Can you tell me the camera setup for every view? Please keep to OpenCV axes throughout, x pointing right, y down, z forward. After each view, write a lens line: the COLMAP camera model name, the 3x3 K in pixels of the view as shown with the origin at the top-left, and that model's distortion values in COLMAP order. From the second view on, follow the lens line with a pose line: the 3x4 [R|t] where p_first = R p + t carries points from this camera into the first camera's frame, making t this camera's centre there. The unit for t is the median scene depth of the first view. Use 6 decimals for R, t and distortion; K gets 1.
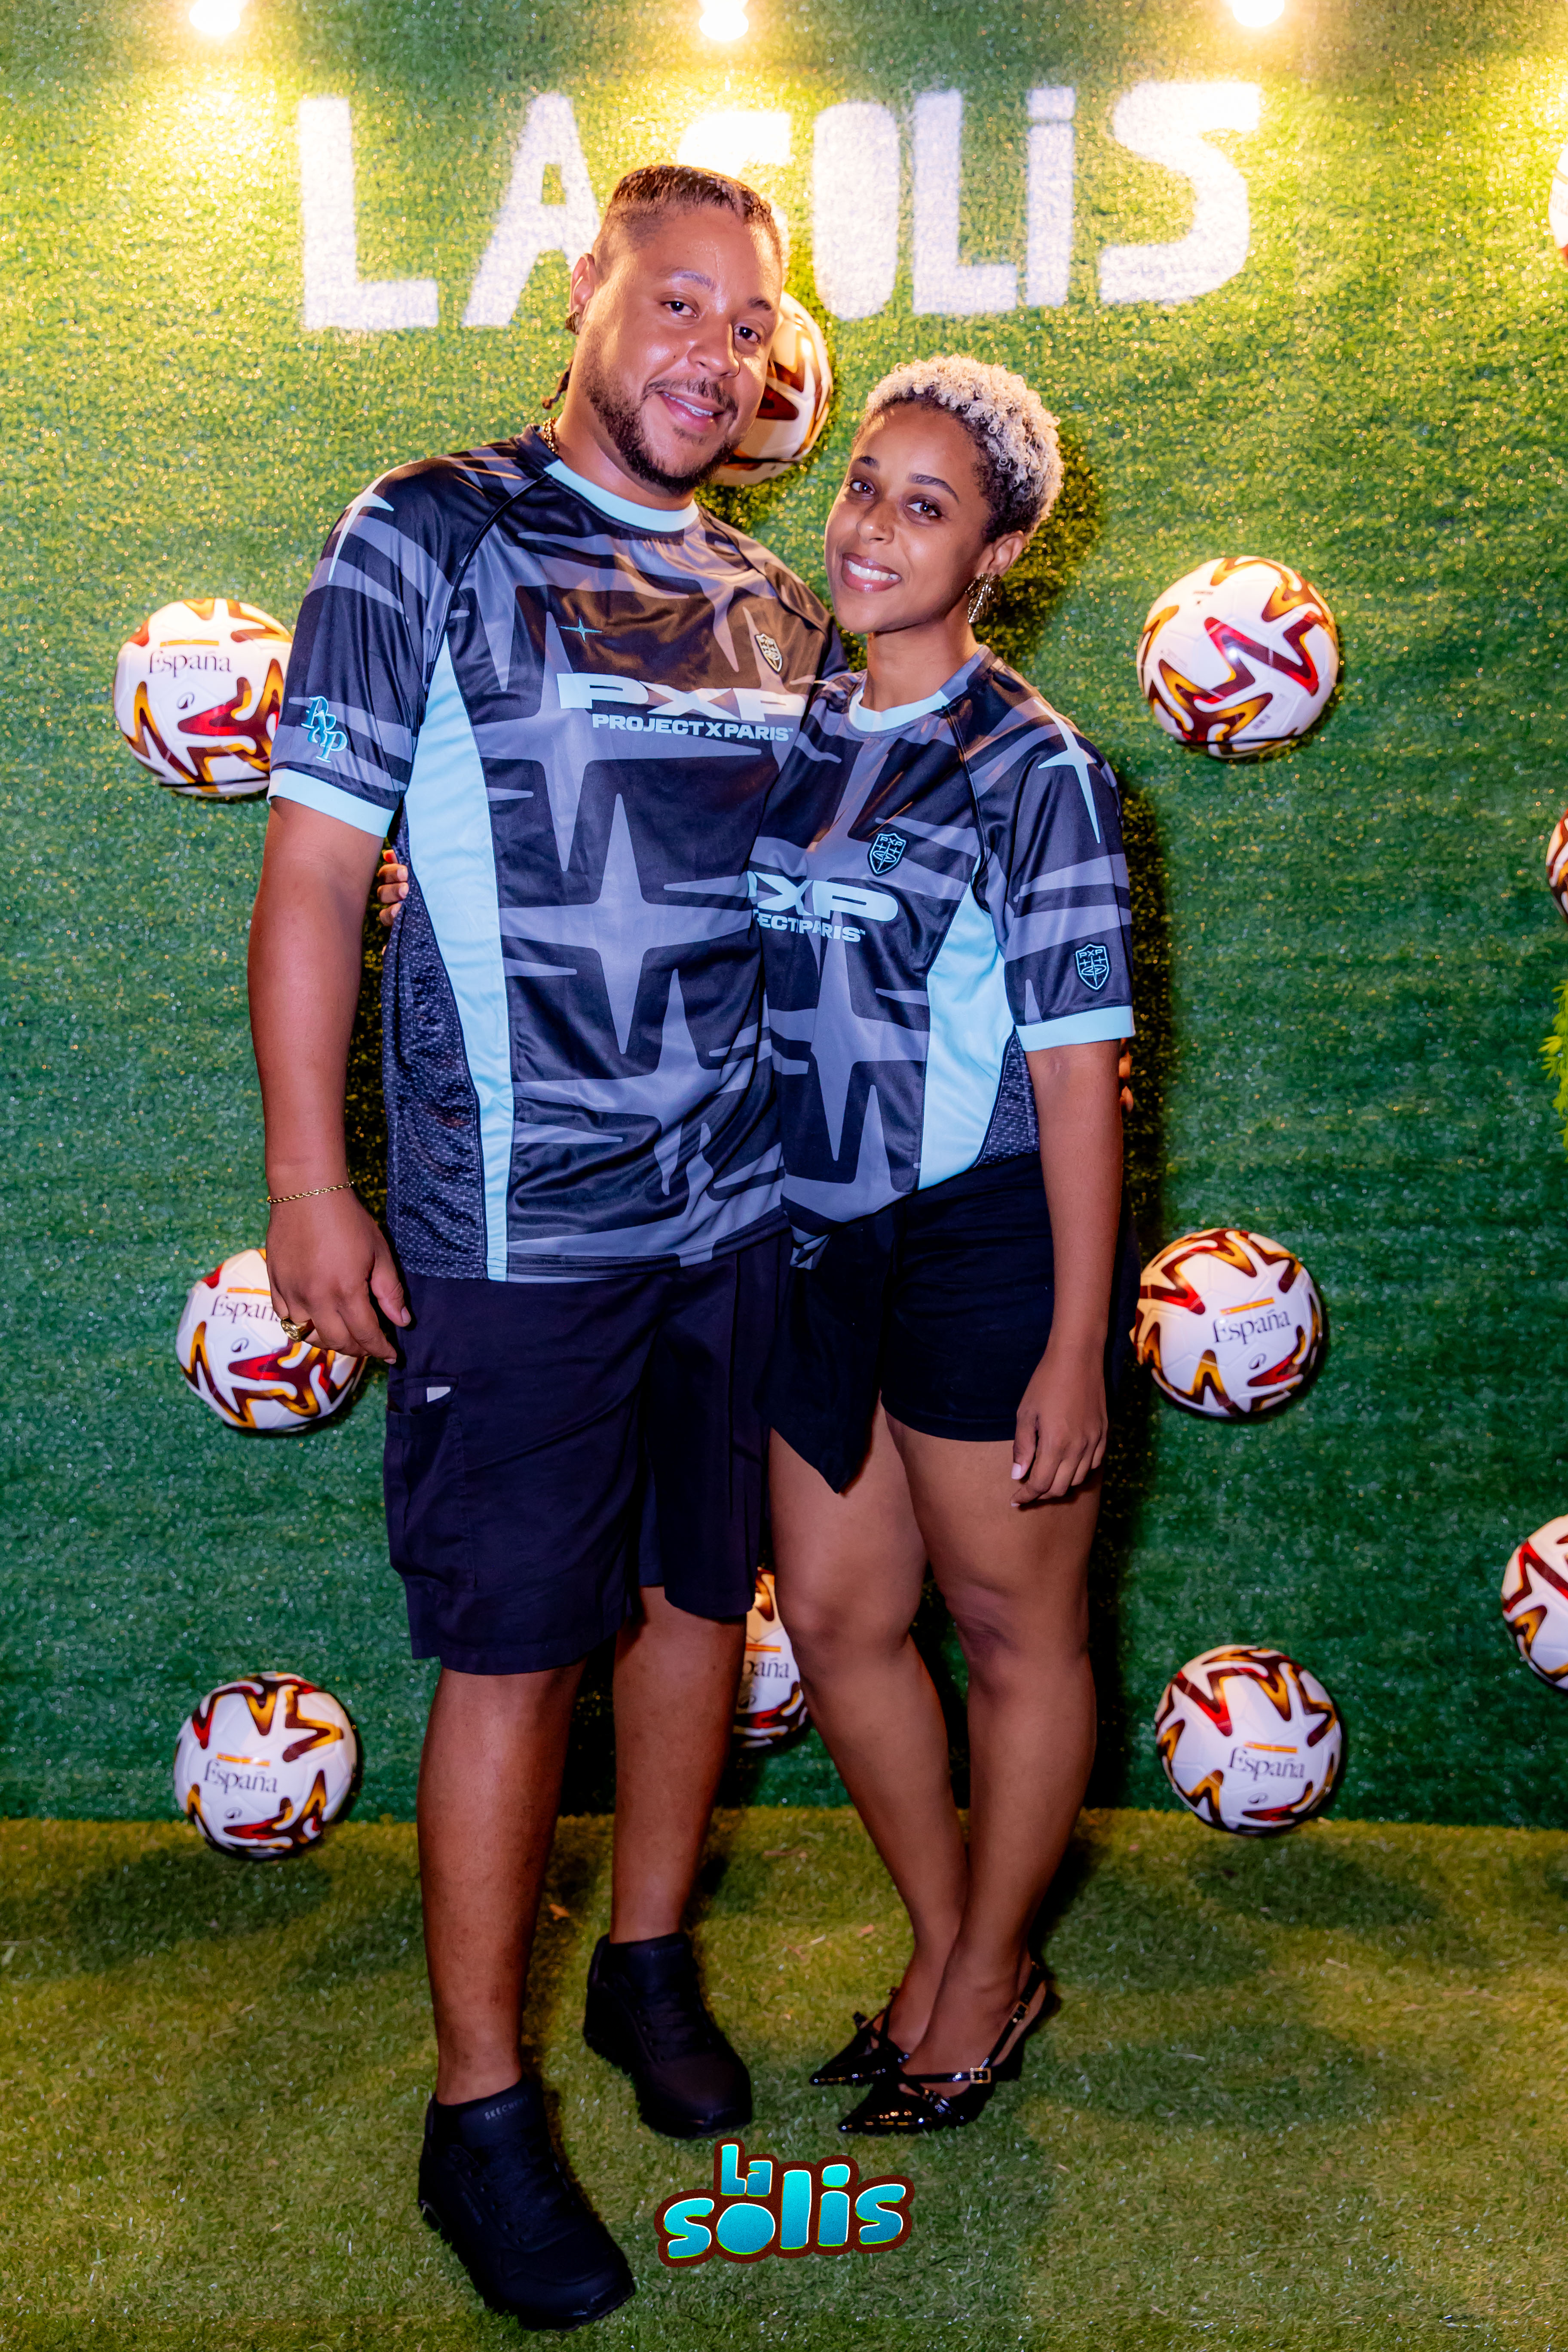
lens RADIAL K [[2432.6, 0, 781.7], [0, 2432.6, 1200.0], [0, 0, 1]] dist [0.019626, 0.000000]
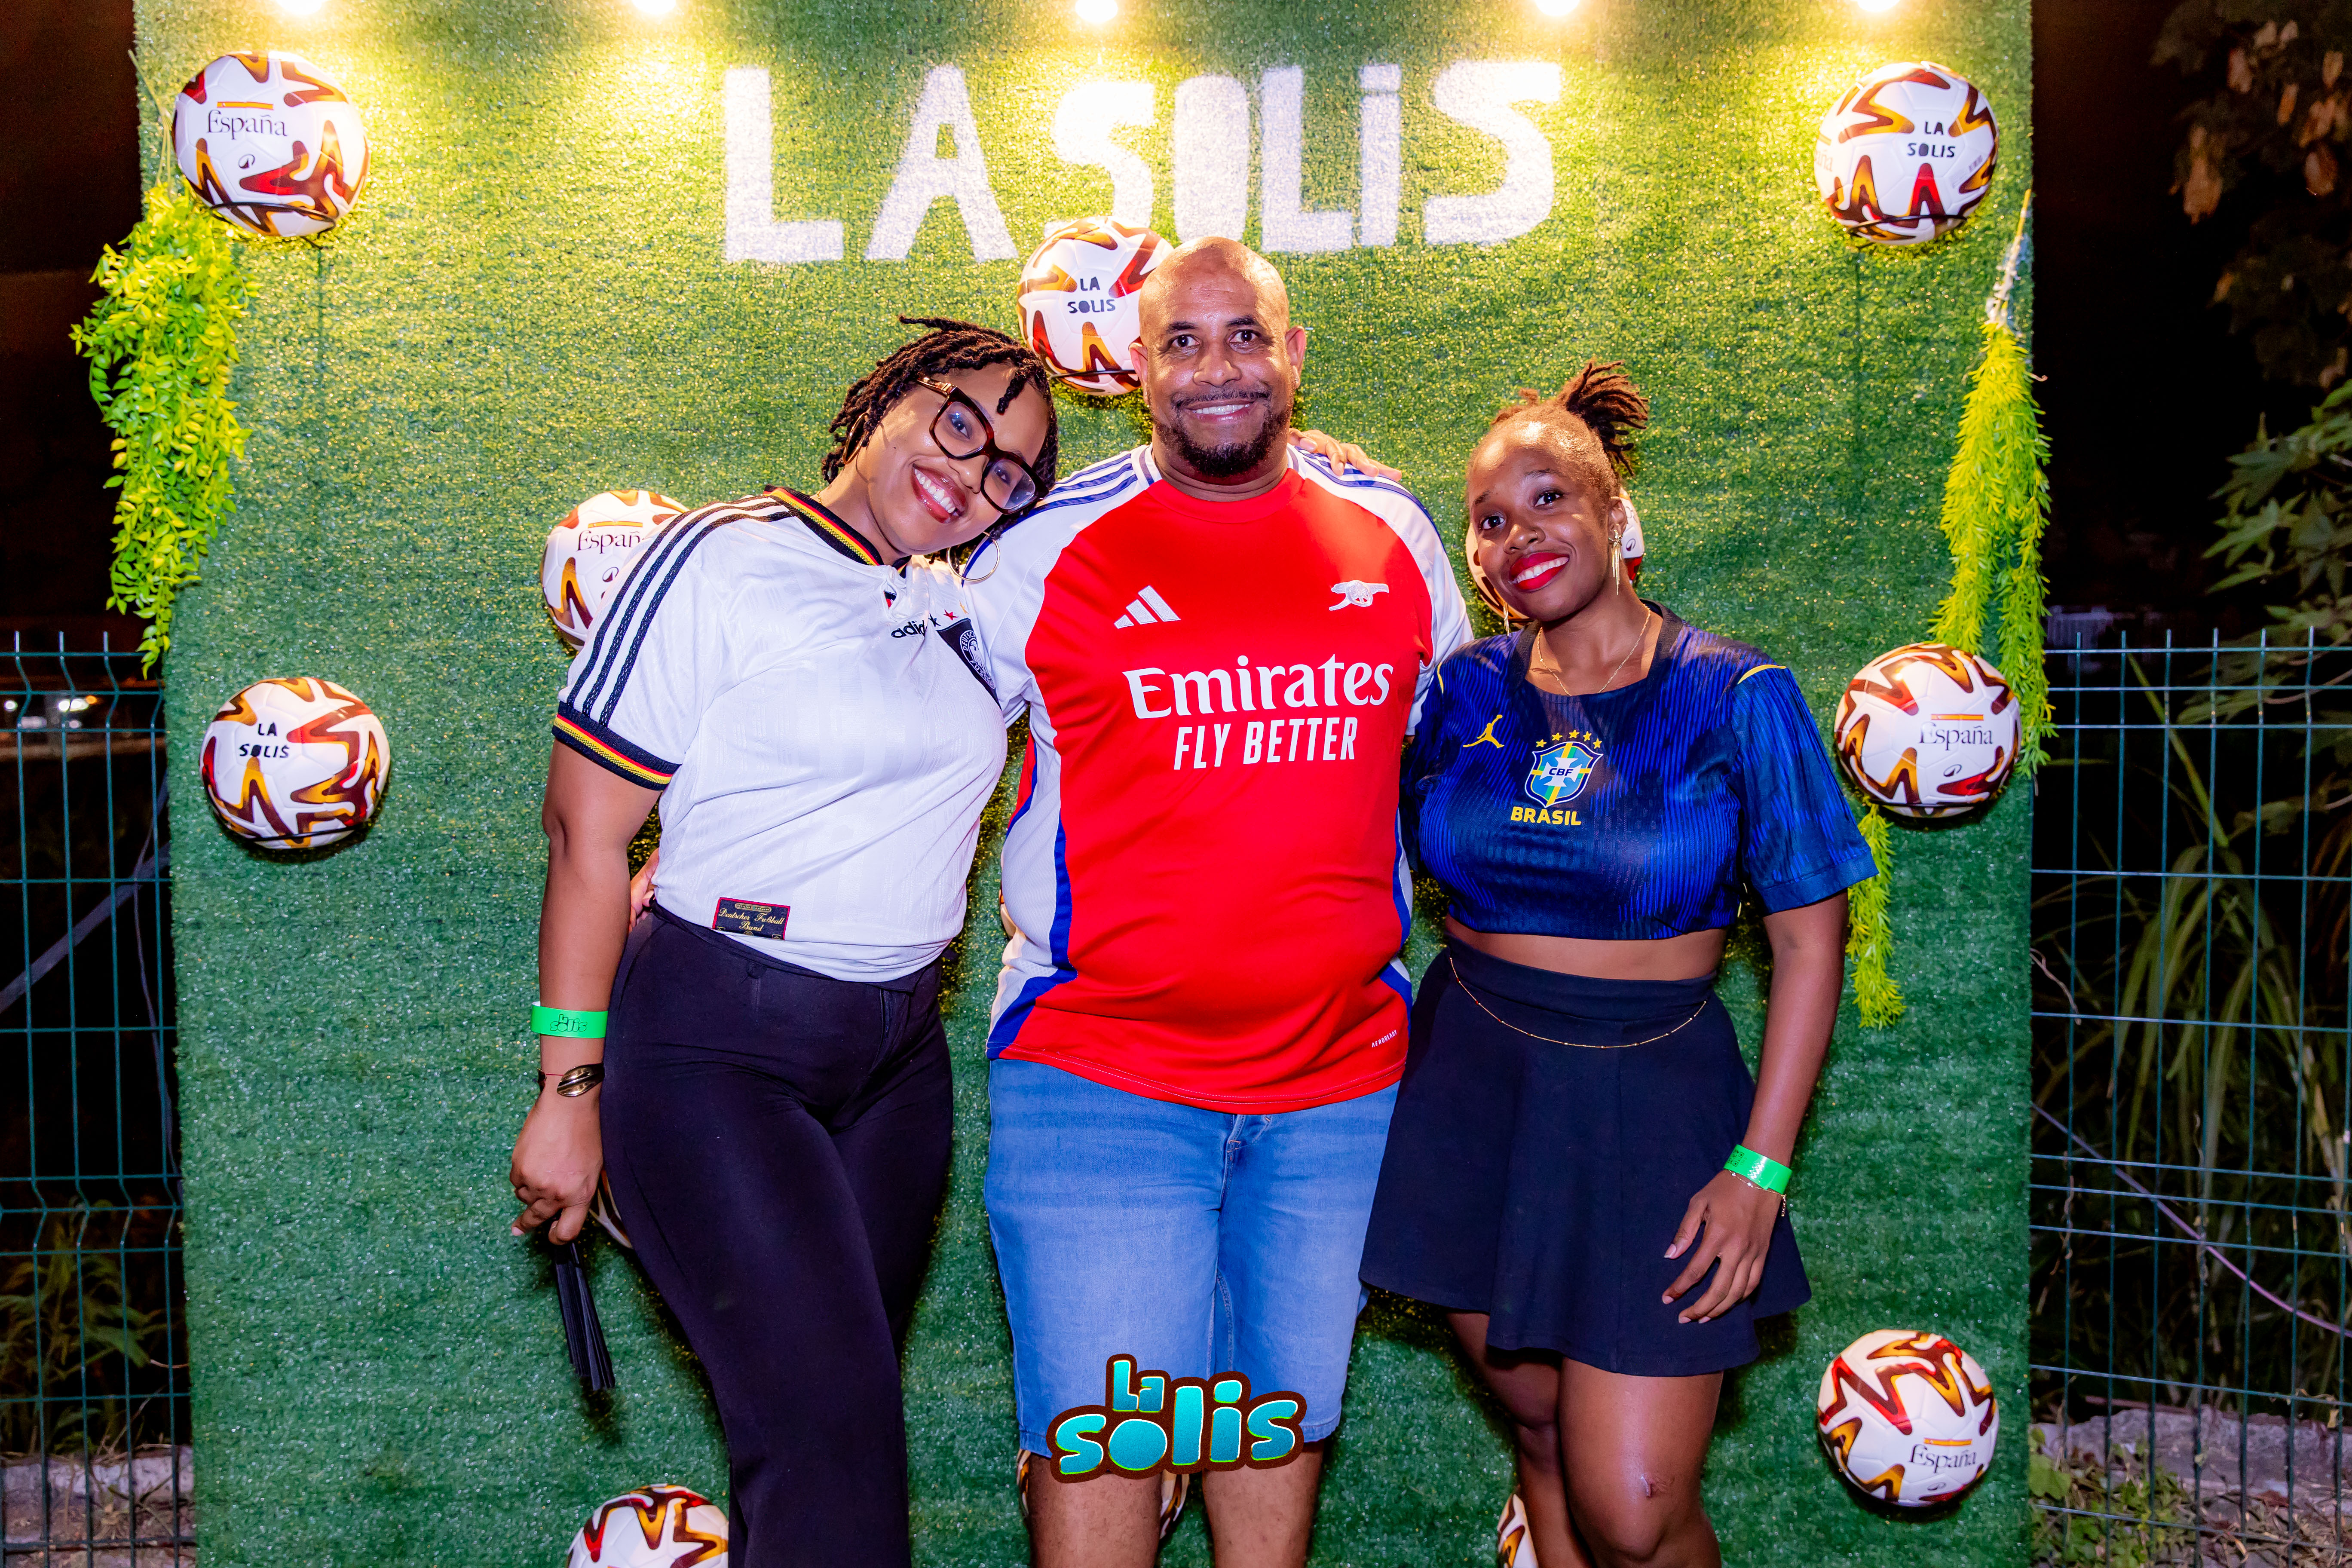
lens RADIAL K [[2100.1, 0, 1185.4], [0, 2100.1, 794.5], [0, 0, 1]] dist [0.002821, -0.004258]
pose [[0.999822, 0.001868, 0.018750, 0.000241], [0.000480, 0.992230, -0.124419, 0.009934], [-0.018837, 0.124406, 0.992053, 0.059429]]
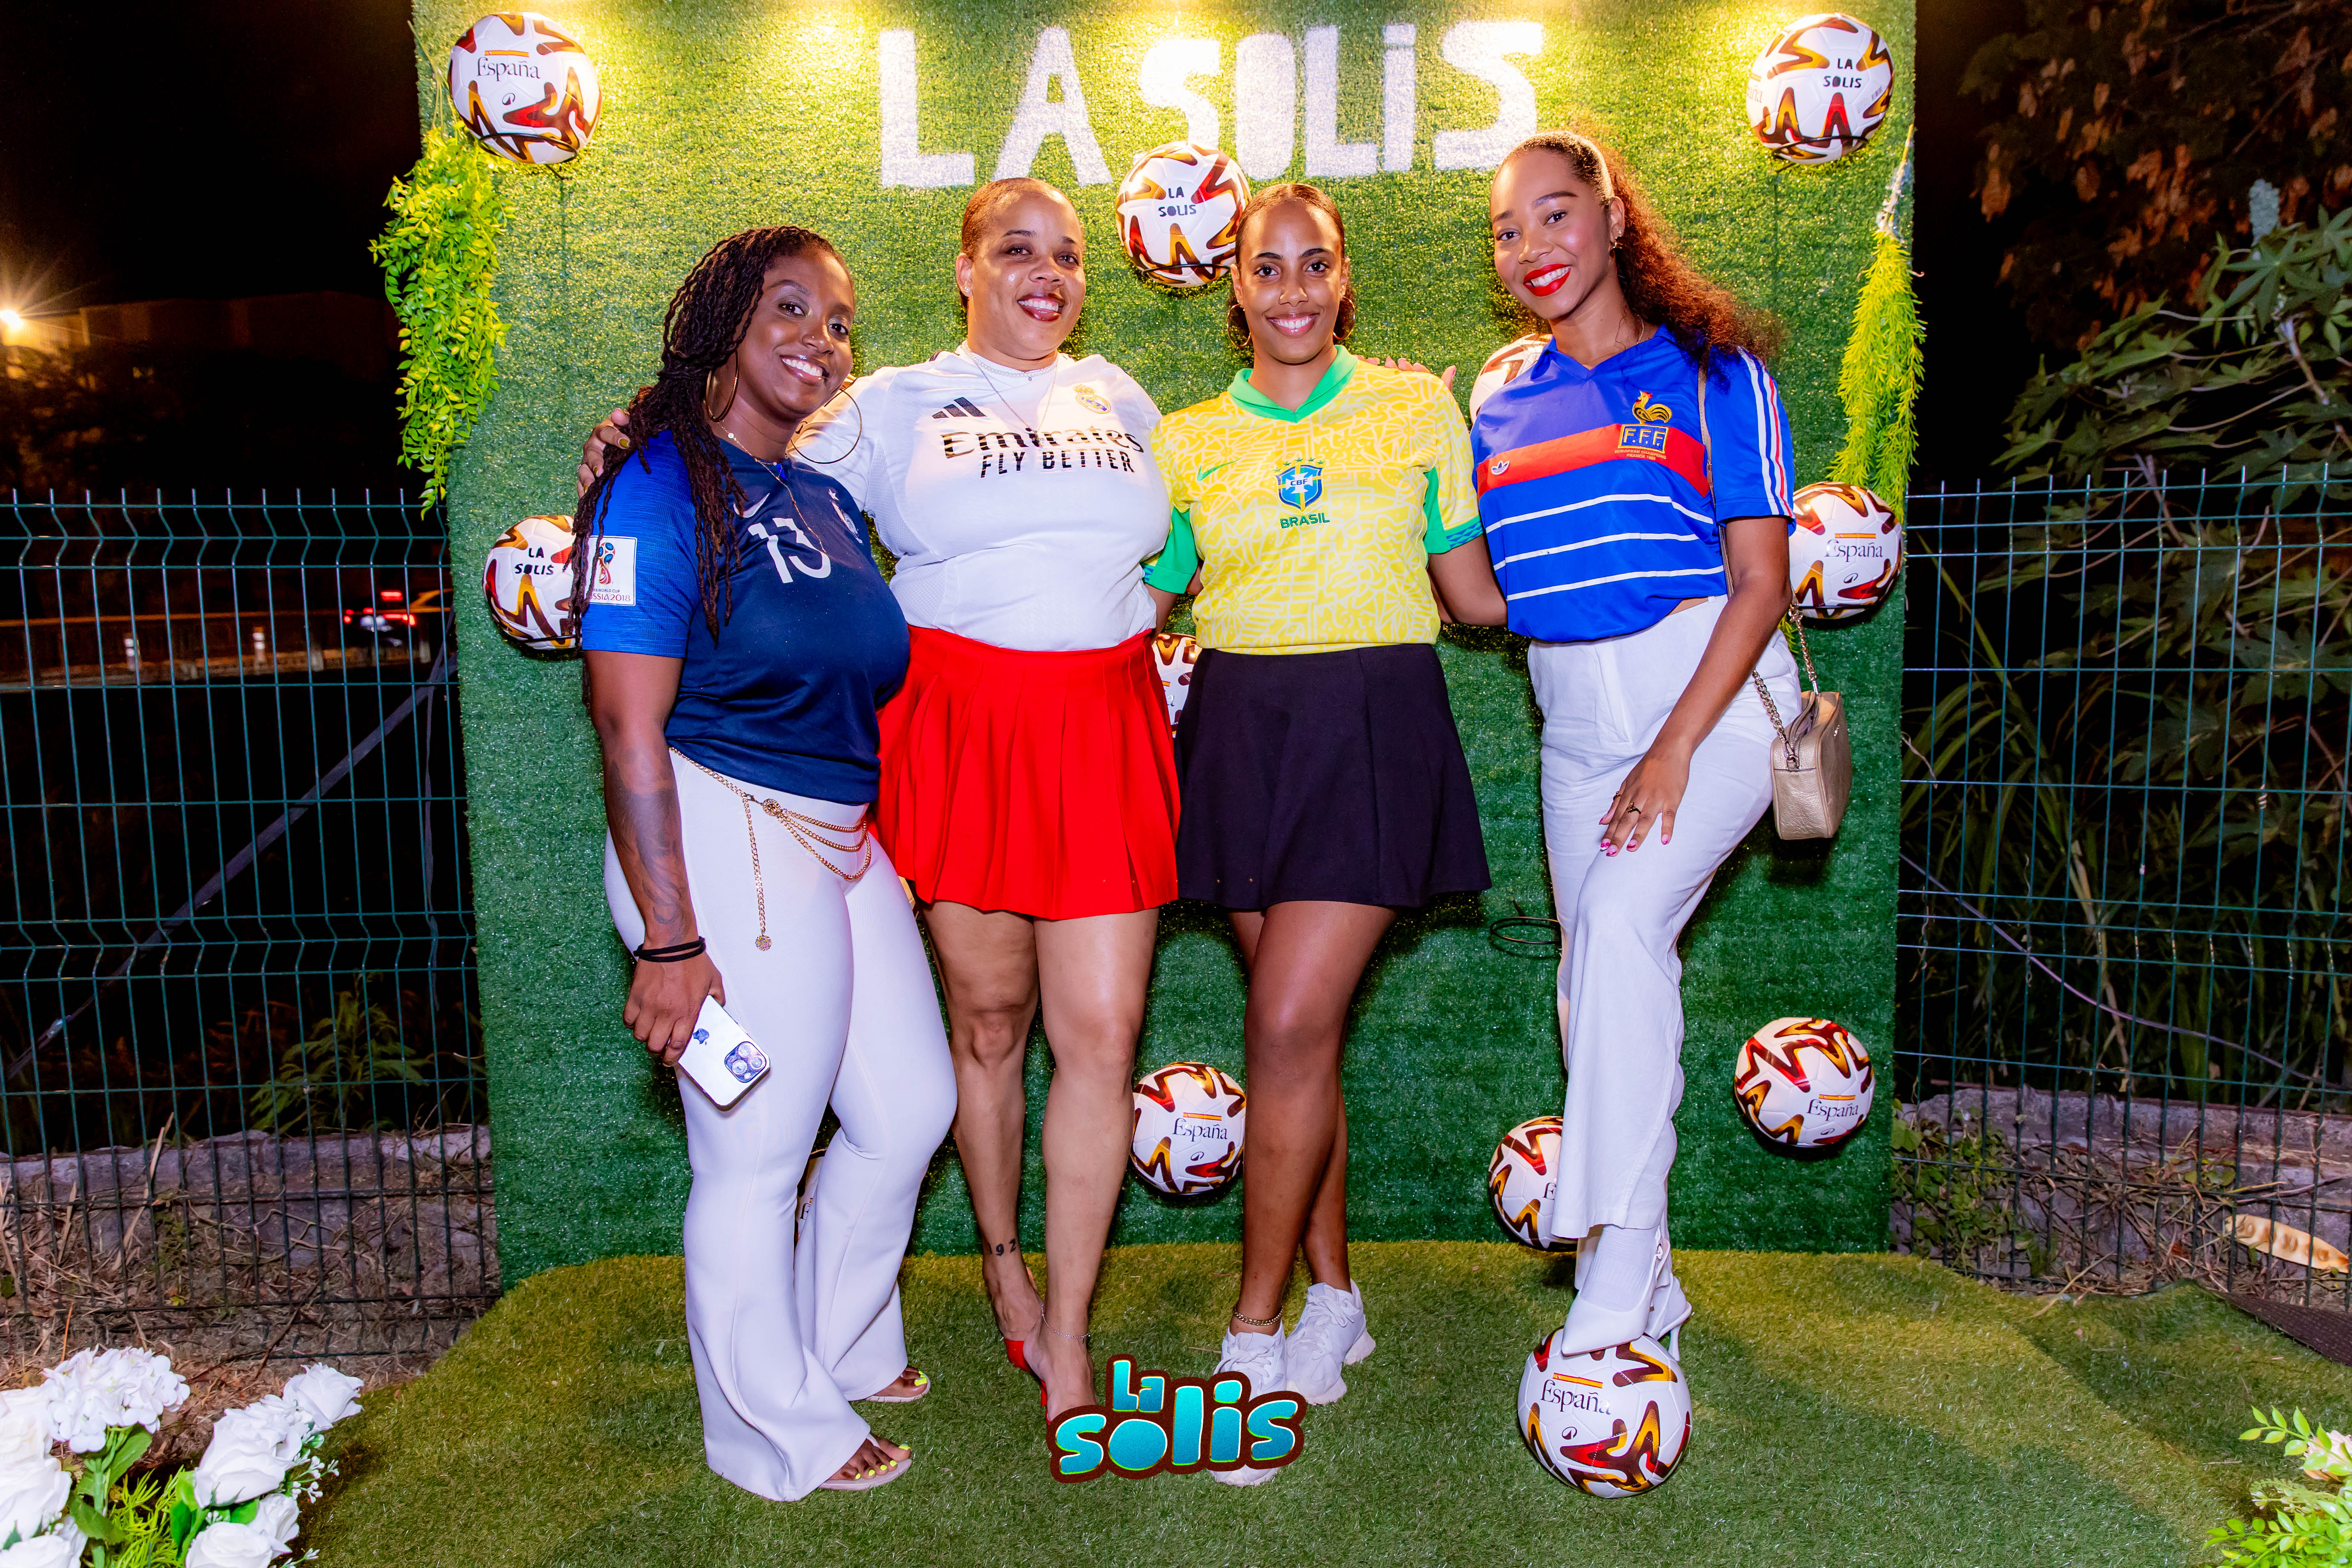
lens RADIAL K [[1623.1, 0, 1173.9], [0, 1623.1, 805.5], [0, 0, 1]] dist [-0.014439, 0.002025]
pose [[0.999850, -0.005596, 0.016405, -0.041260], [0.006656, 0.997847, -0.065251, 0.068135], [-0.016004, 0.065350, 0.997734, 0.073309]]
